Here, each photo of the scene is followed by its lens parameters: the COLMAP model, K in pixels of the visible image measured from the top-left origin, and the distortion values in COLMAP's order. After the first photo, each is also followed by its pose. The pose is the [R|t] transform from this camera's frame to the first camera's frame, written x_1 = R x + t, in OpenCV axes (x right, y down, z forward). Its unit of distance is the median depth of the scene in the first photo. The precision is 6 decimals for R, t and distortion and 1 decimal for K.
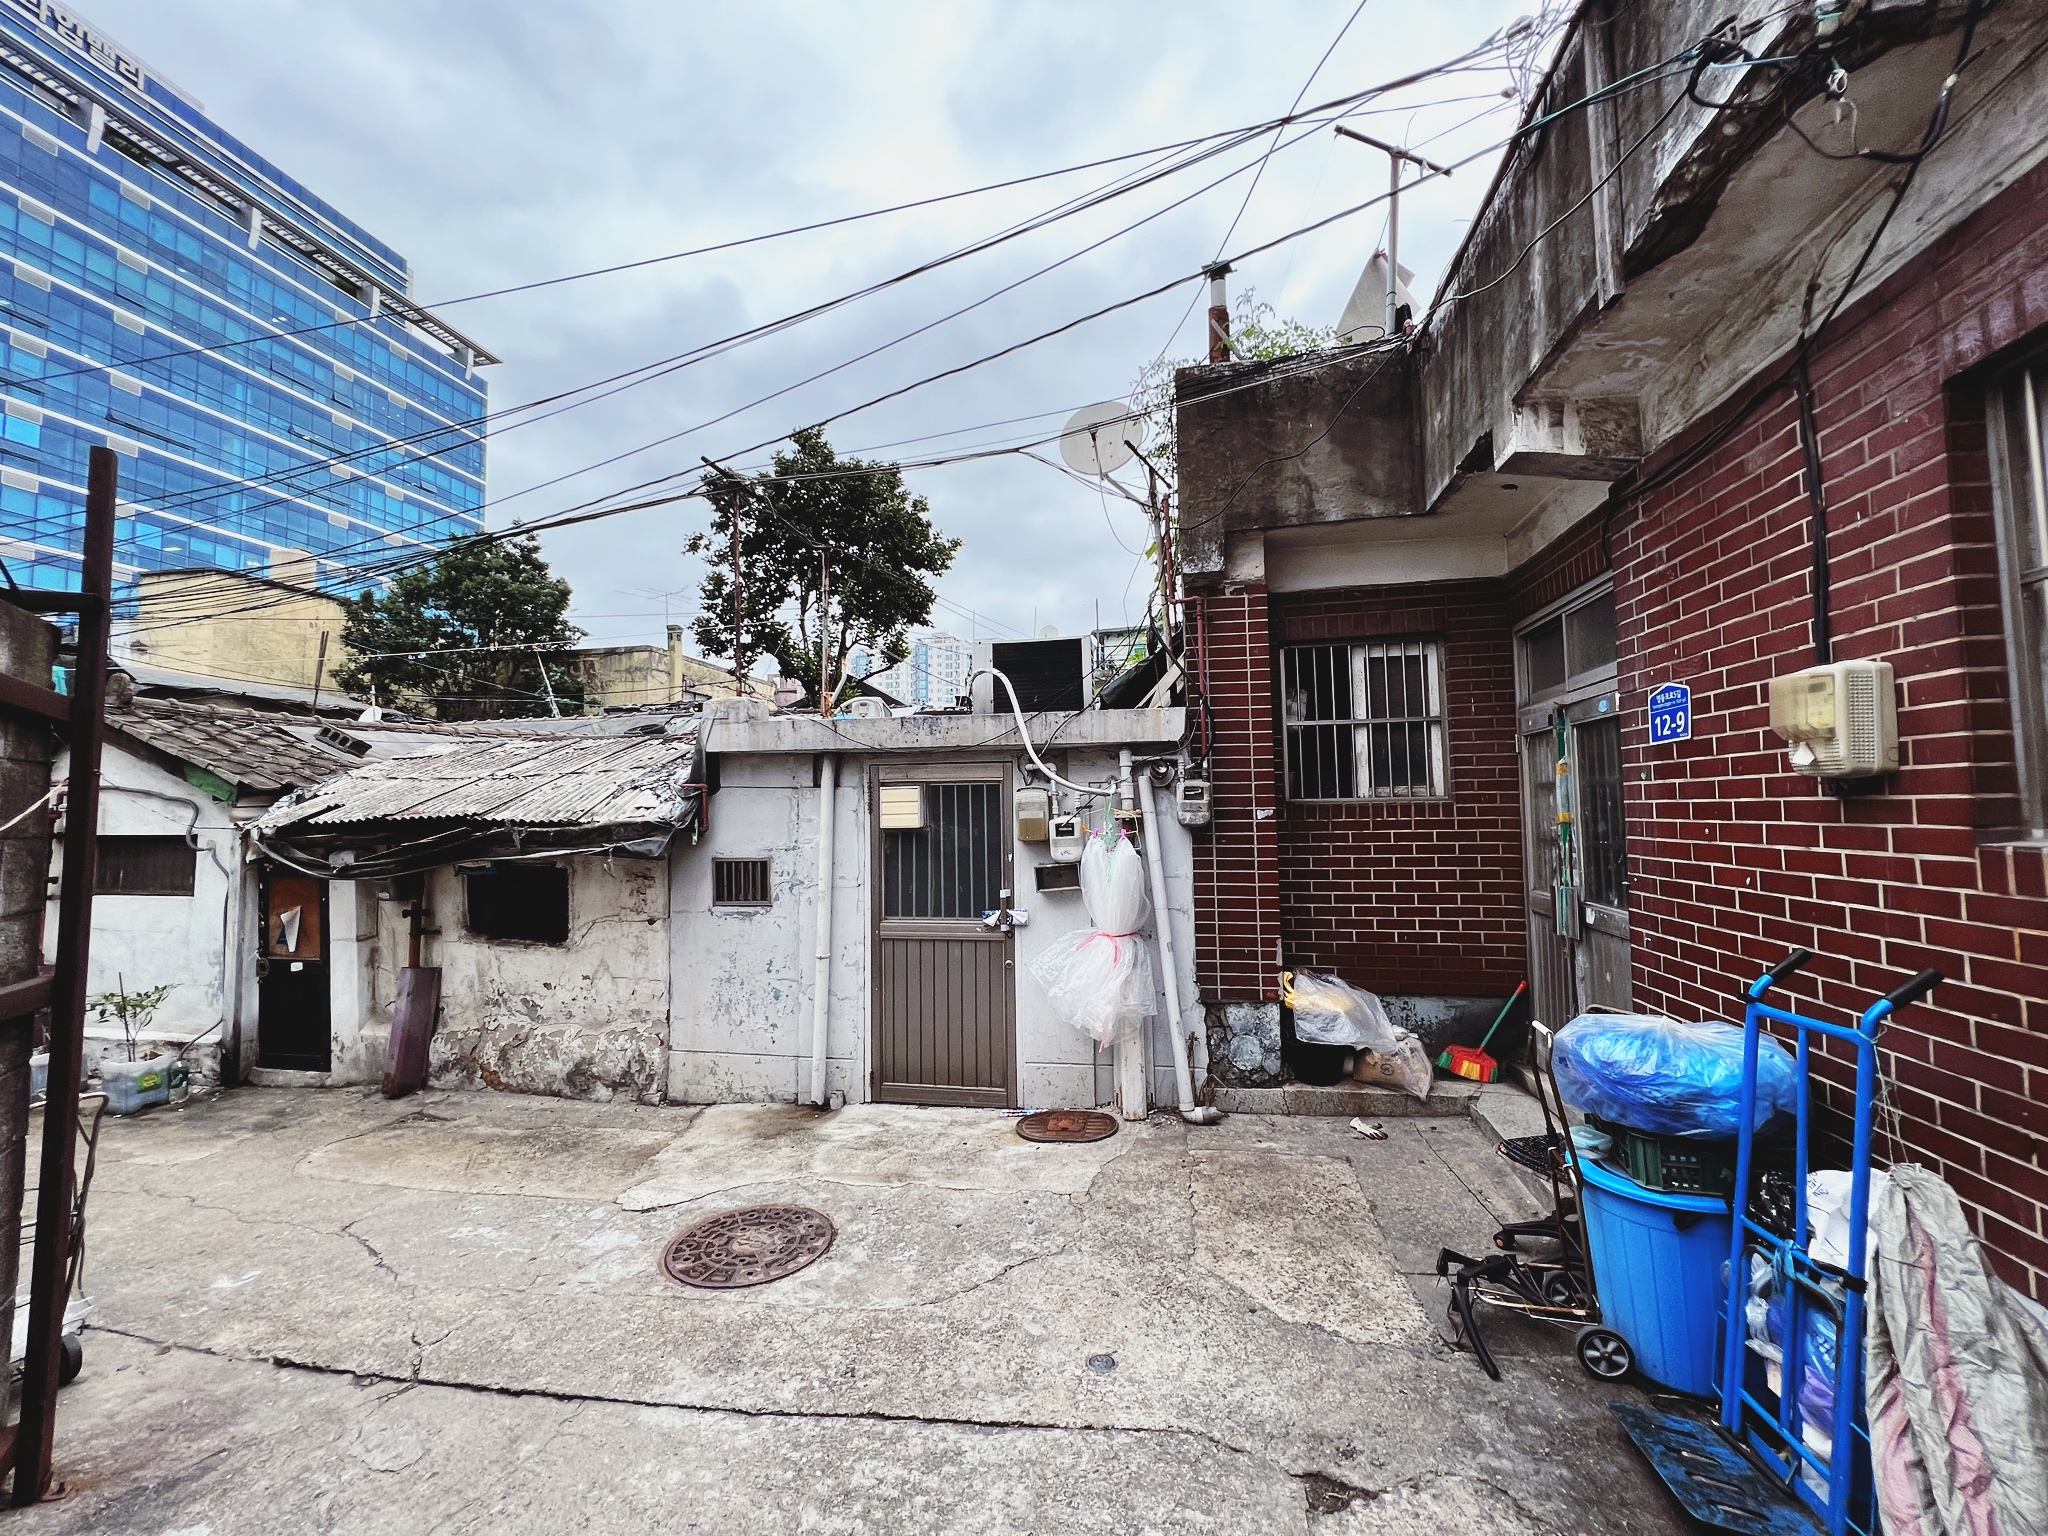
lens RADIAL K [[823.9, 0, 1021.0], [0, 823.9, 763.9], [0, 0, 1]] dist [-0.000218, 0.000125]
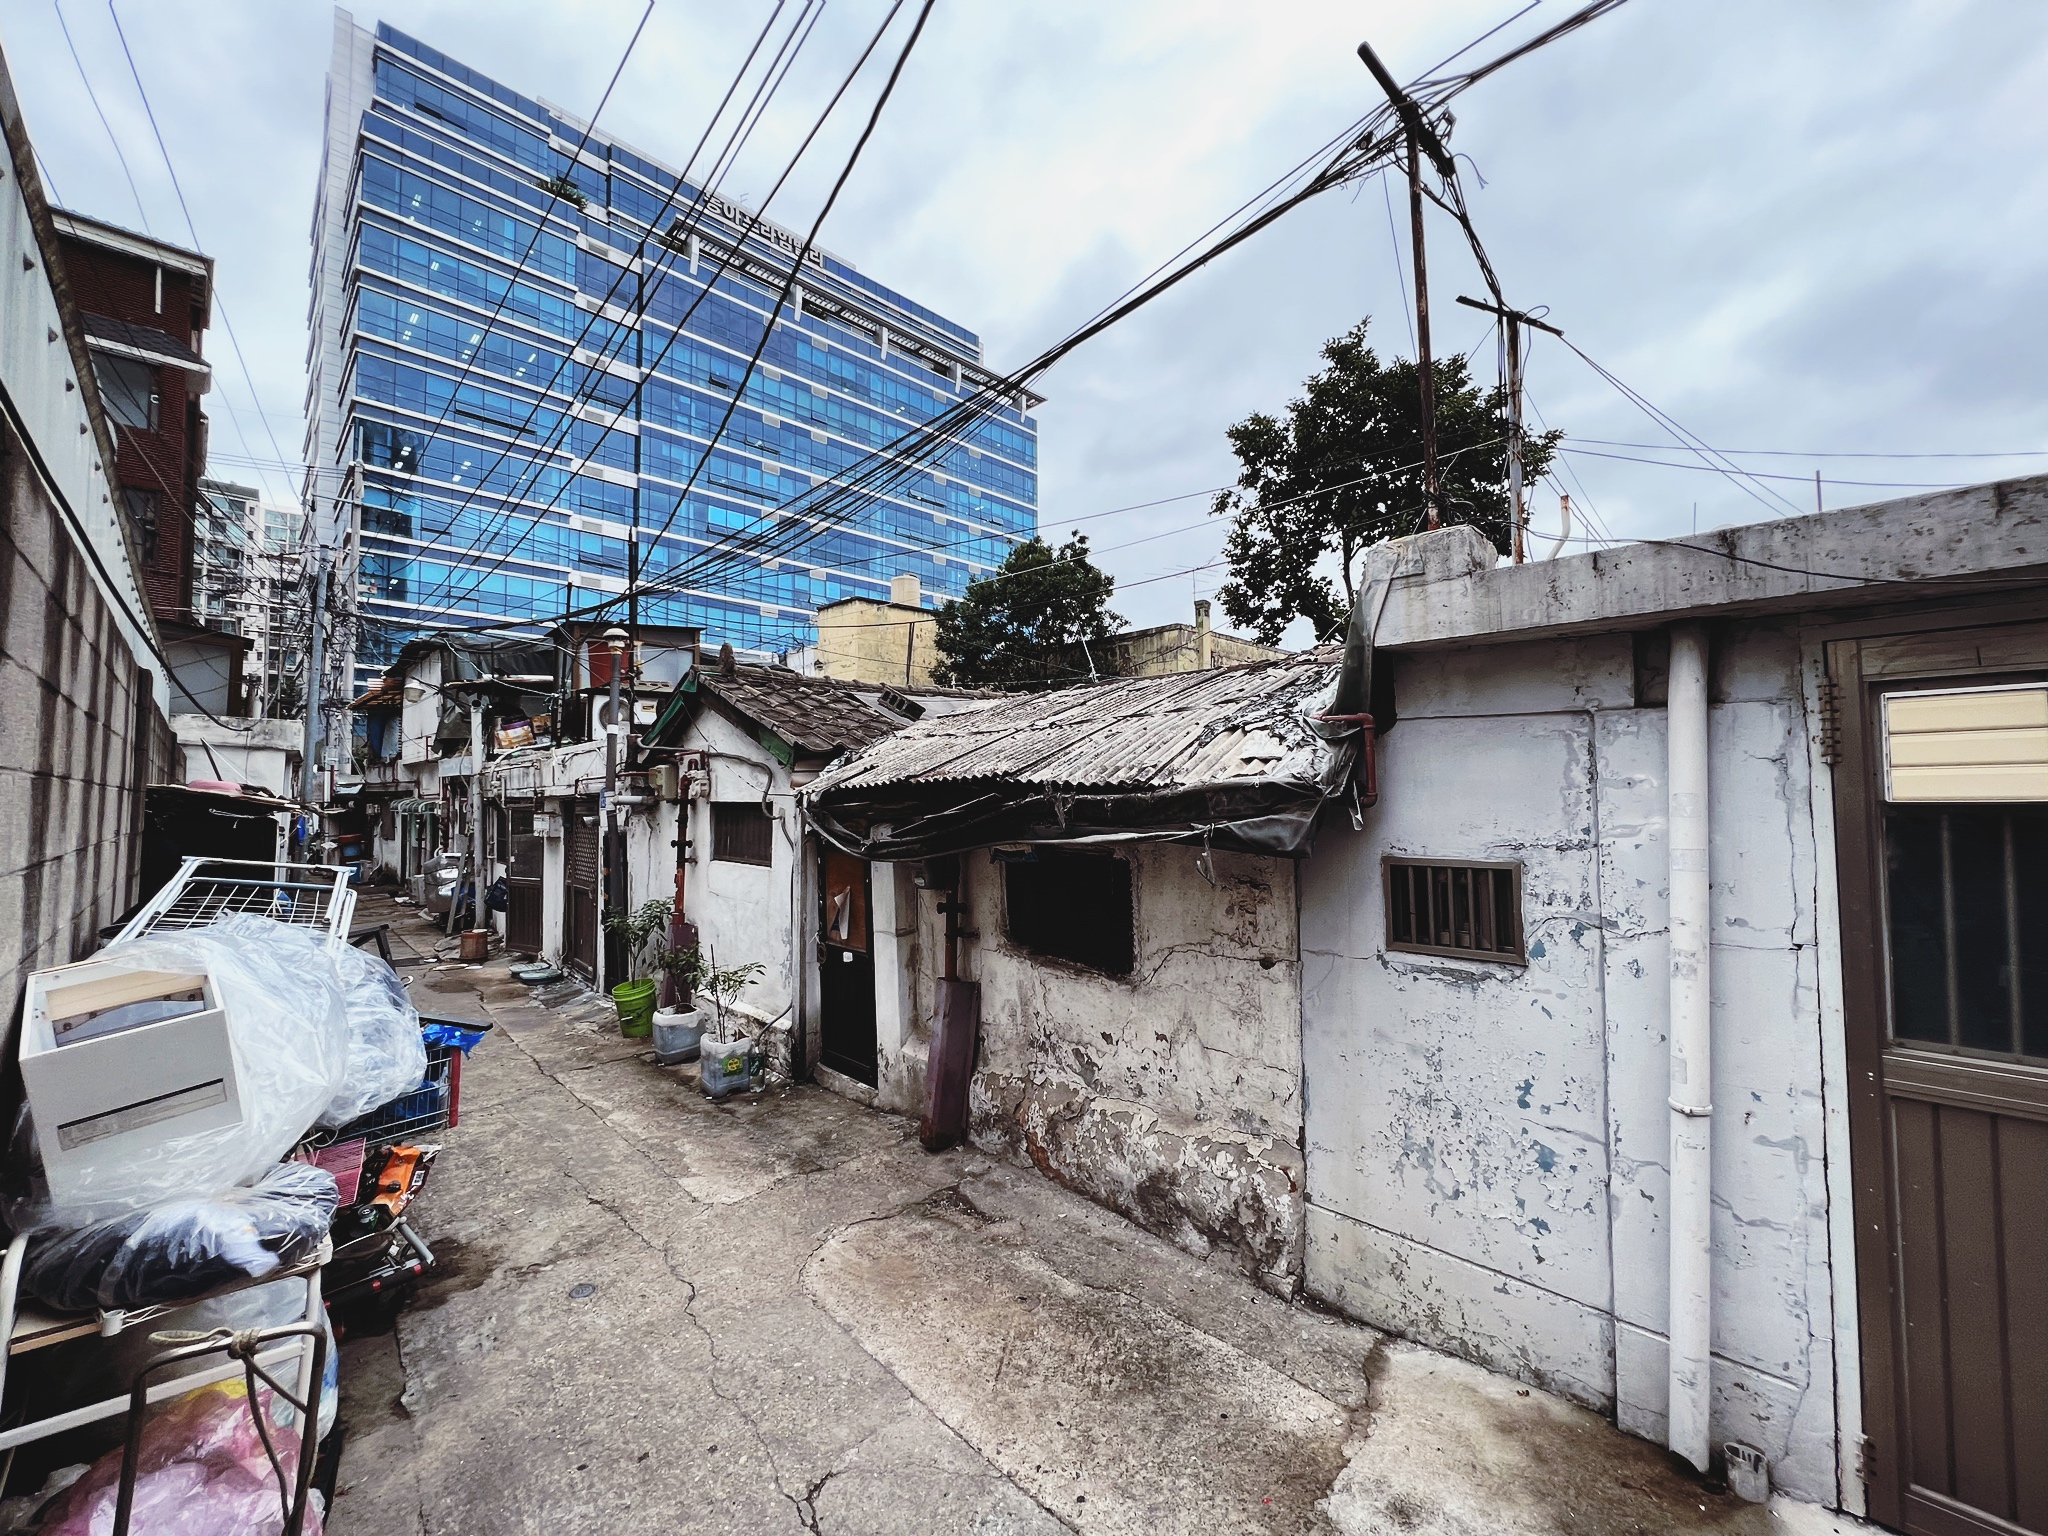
lens RADIAL K [[823.9, 0, 1021.0], [0, 823.9, 763.9], [0, 0, 1]] dist [-0.000218, 0.000125]
pose [[0.822314, -0.013922, -0.568864, -0.250794], [0.024591, 0.999636, 0.011083, 0.041811], [0.568503, -0.023103, 0.822357, 0.419873]]
